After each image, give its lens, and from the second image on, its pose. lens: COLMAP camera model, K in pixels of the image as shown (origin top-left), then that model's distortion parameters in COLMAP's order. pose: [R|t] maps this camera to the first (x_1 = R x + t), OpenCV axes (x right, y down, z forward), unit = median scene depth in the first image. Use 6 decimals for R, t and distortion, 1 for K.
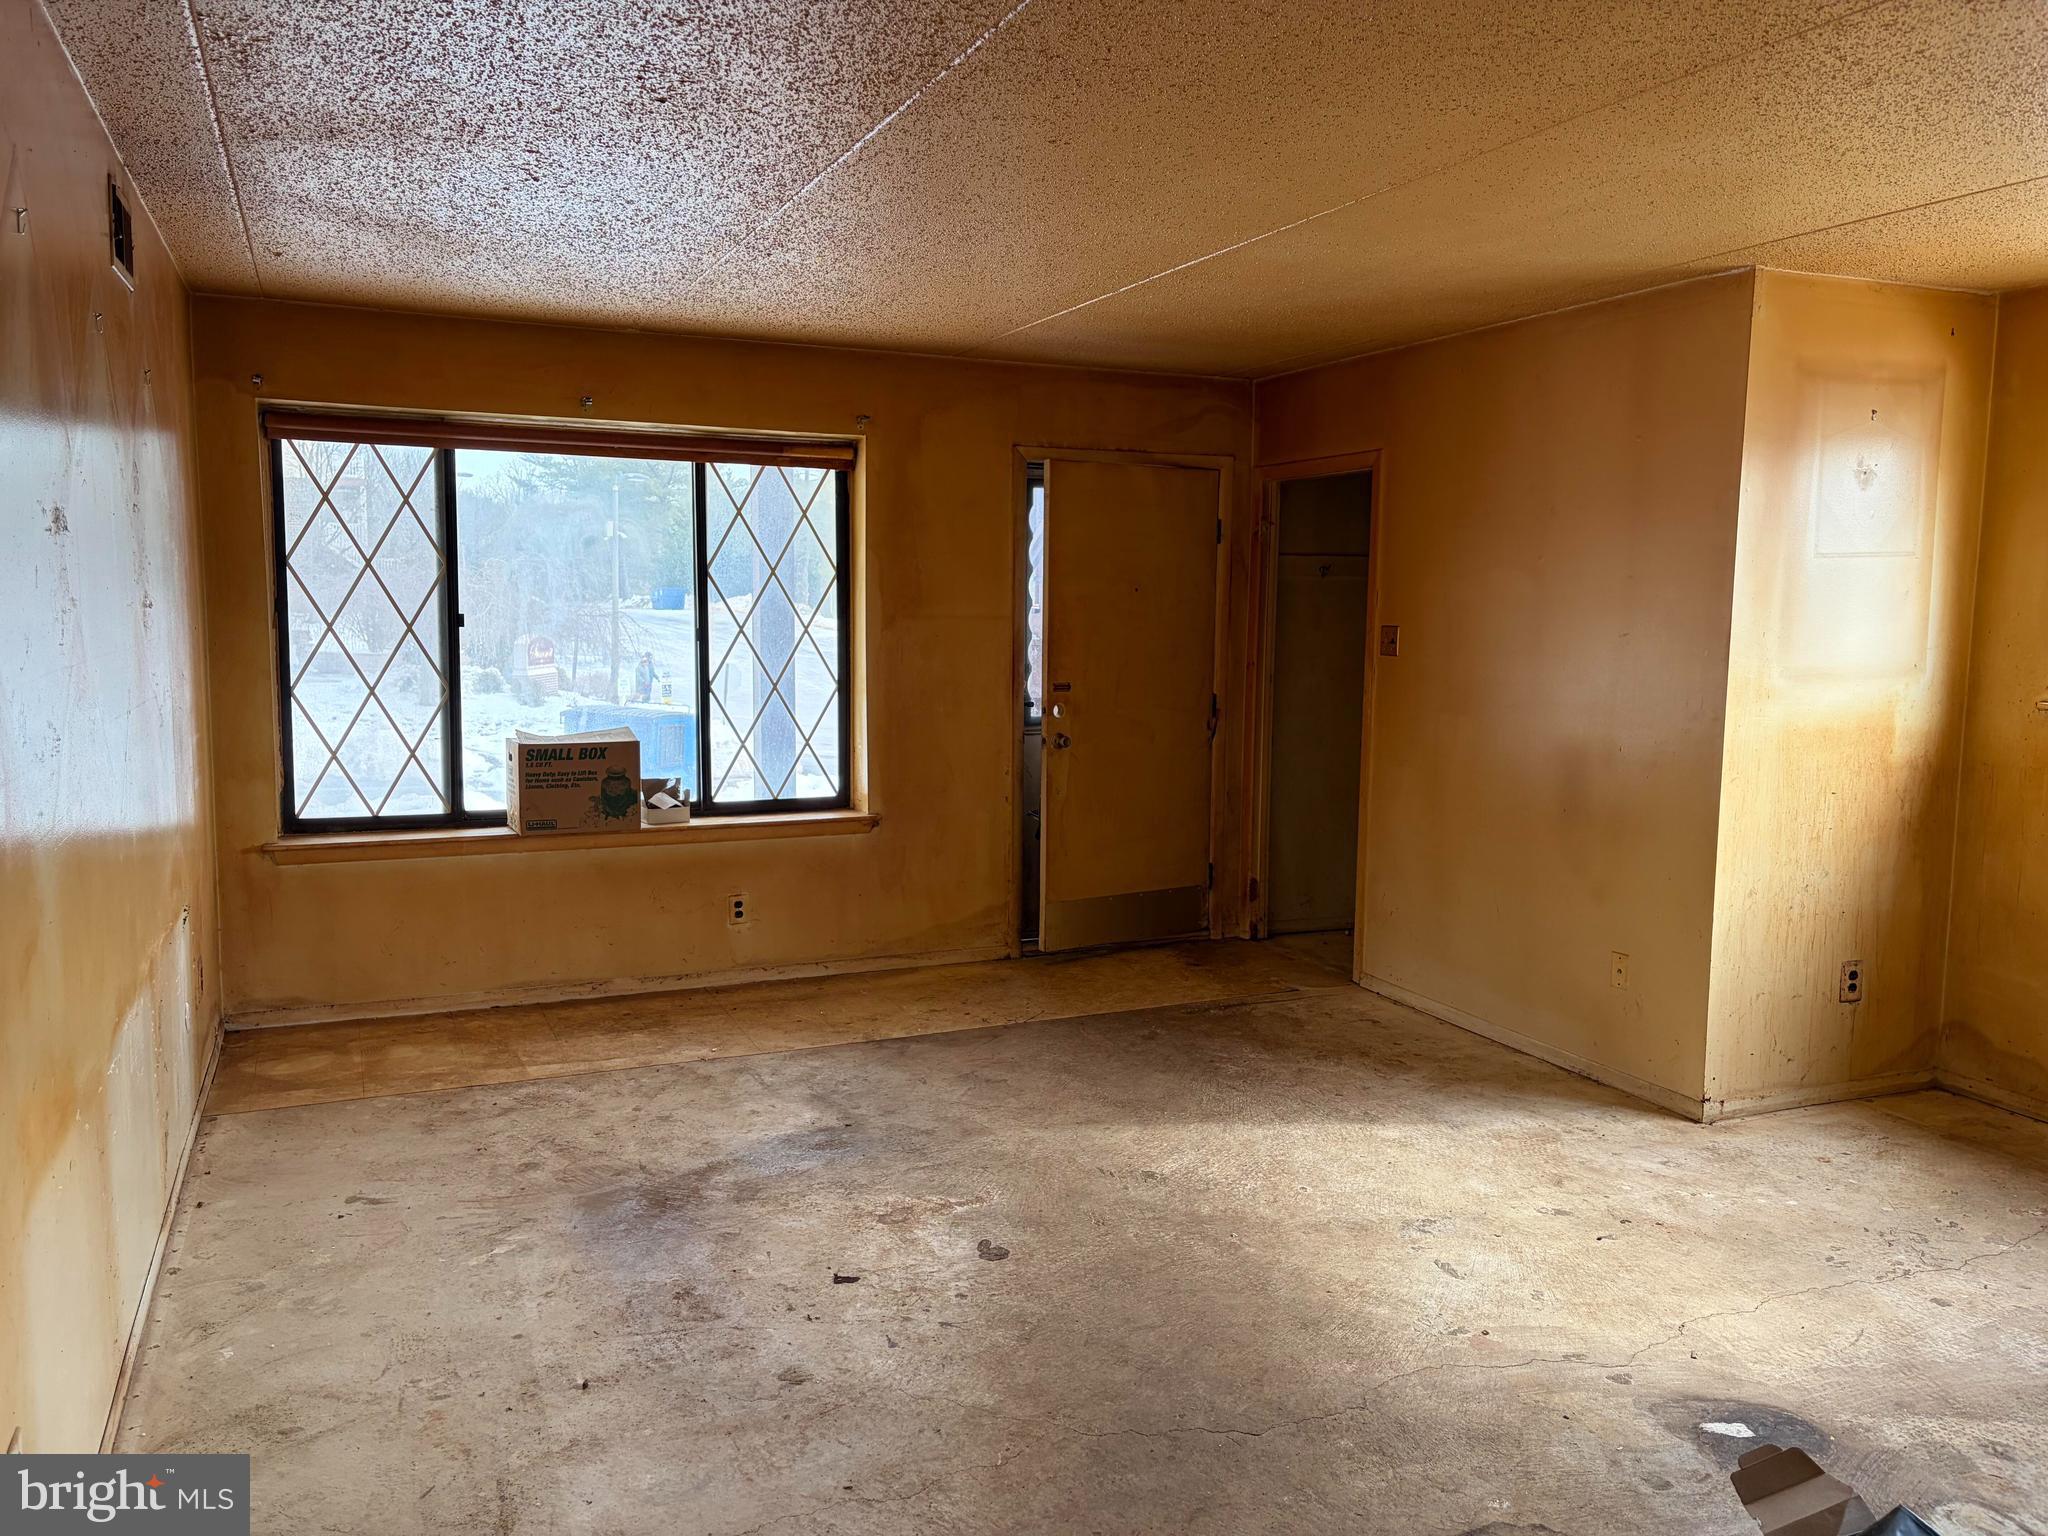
lens RADIAL K [[1549.4, 0, 1023.0], [0, 1549.4, 765.2], [0, 0, 1]] dist [0.029928, -0.024658]
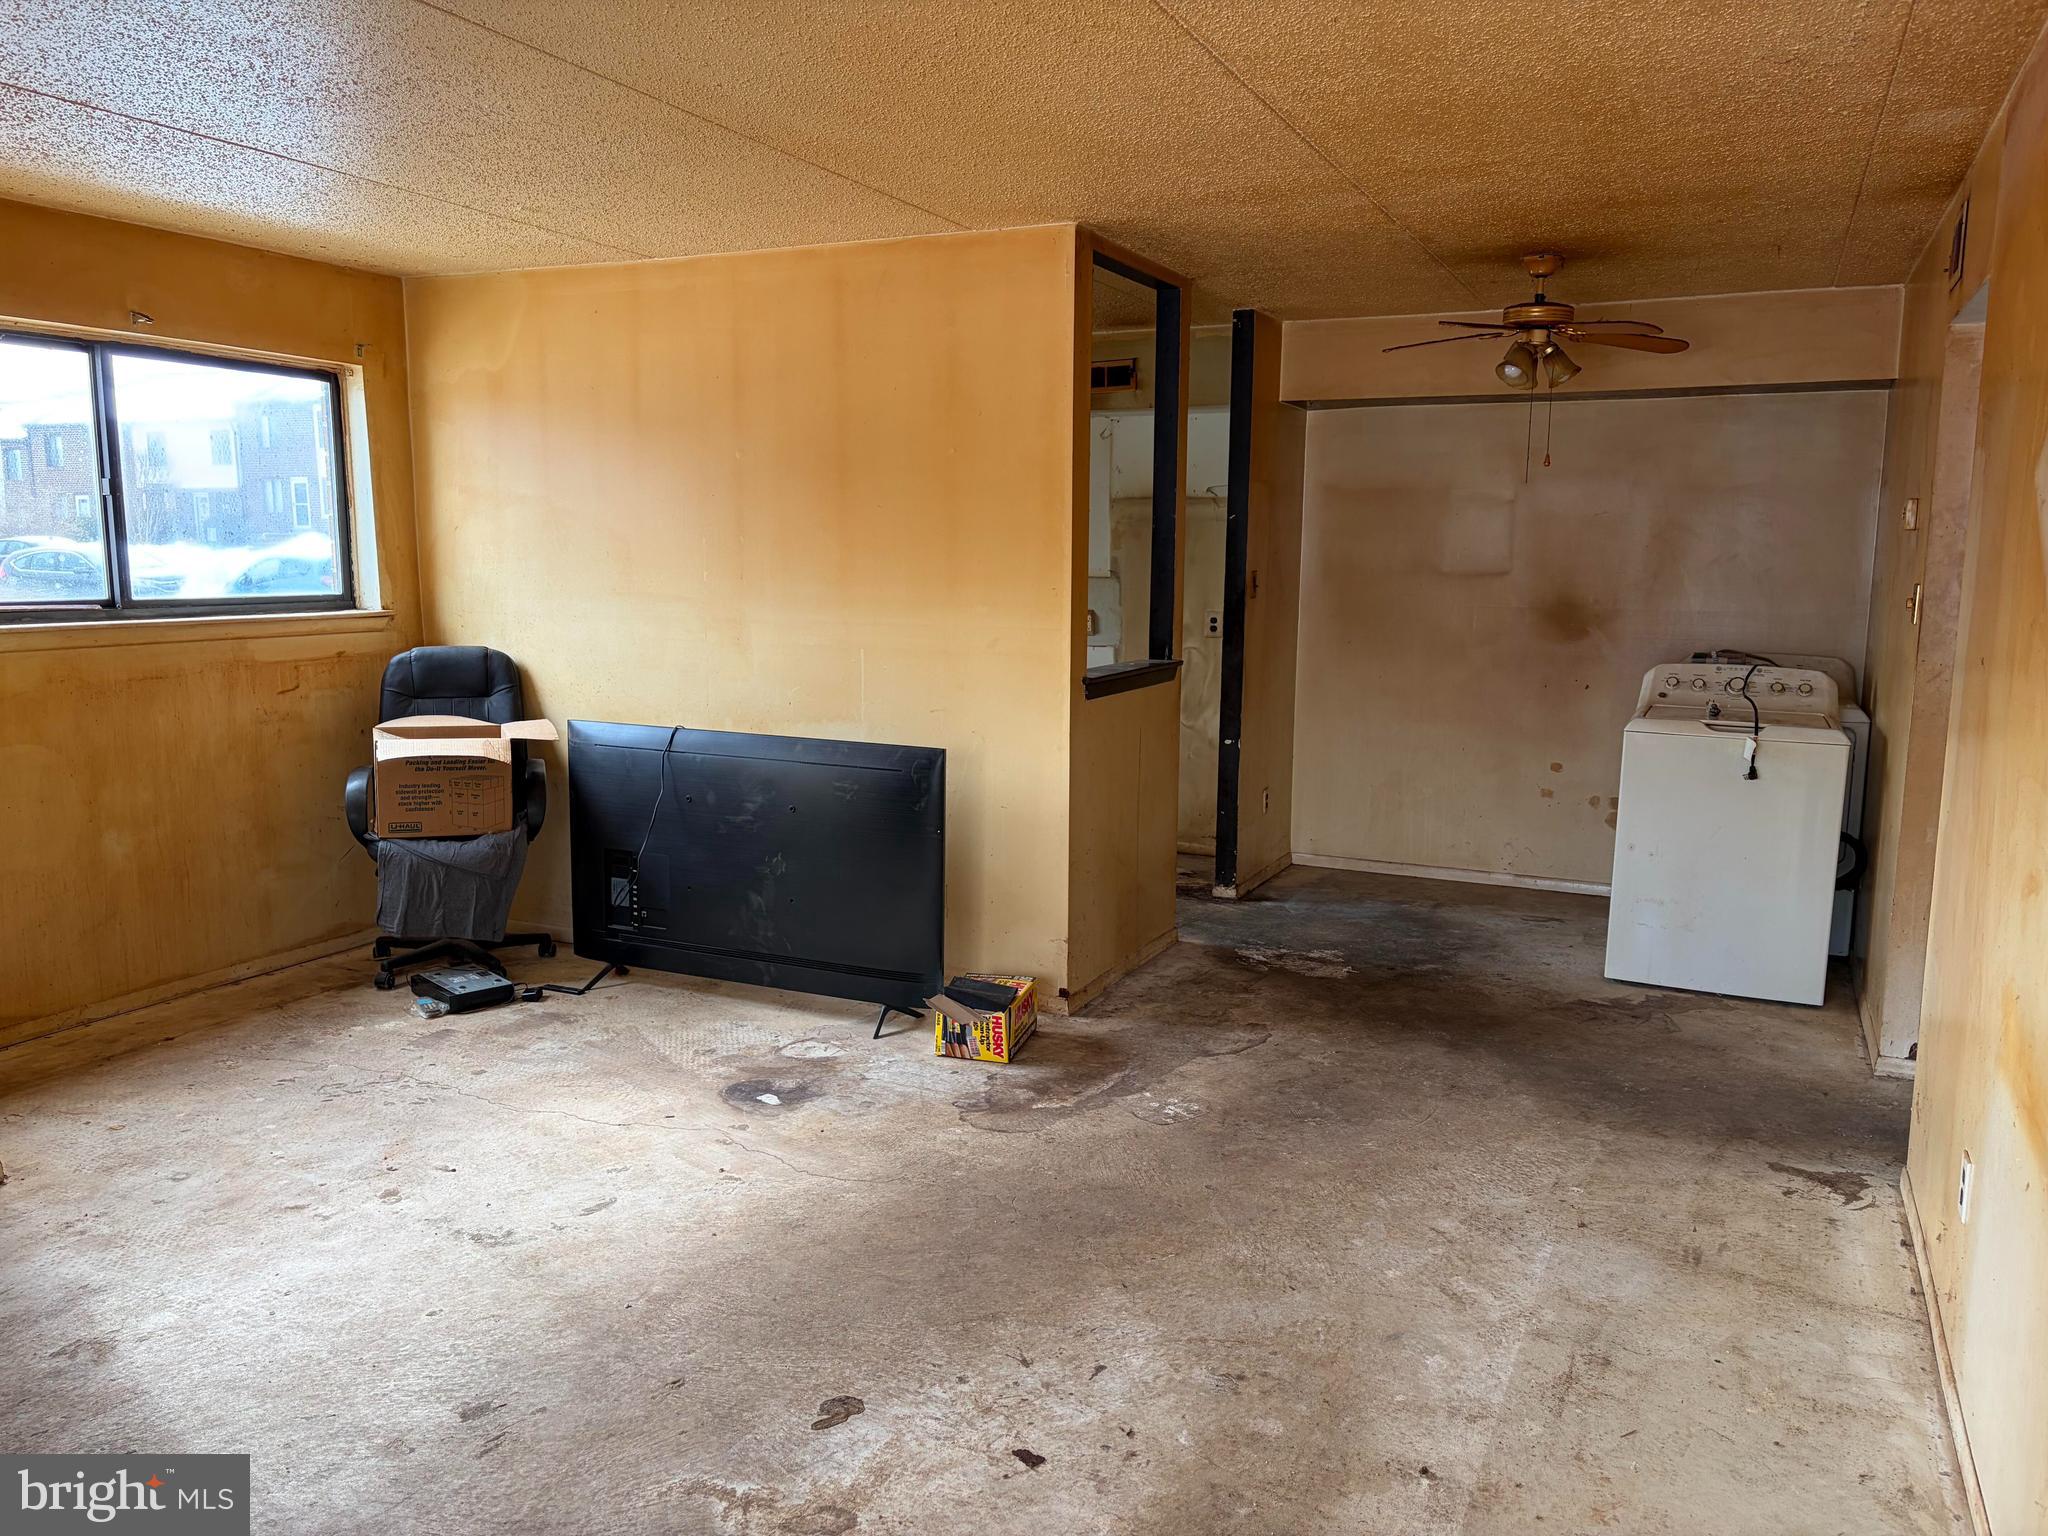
lens RADIAL K [[1549.4, 0, 1022.8], [0, 1549.4, 769.6], [0, 0, 1]] dist [0.029928, -0.024658]
pose [[-0.661922, -0.124723, 0.739123, -0.620955], [0.068057, 0.971987, 0.224967, -0.156423], [-0.746477, 0.199213, -0.634891, 1.409032]]
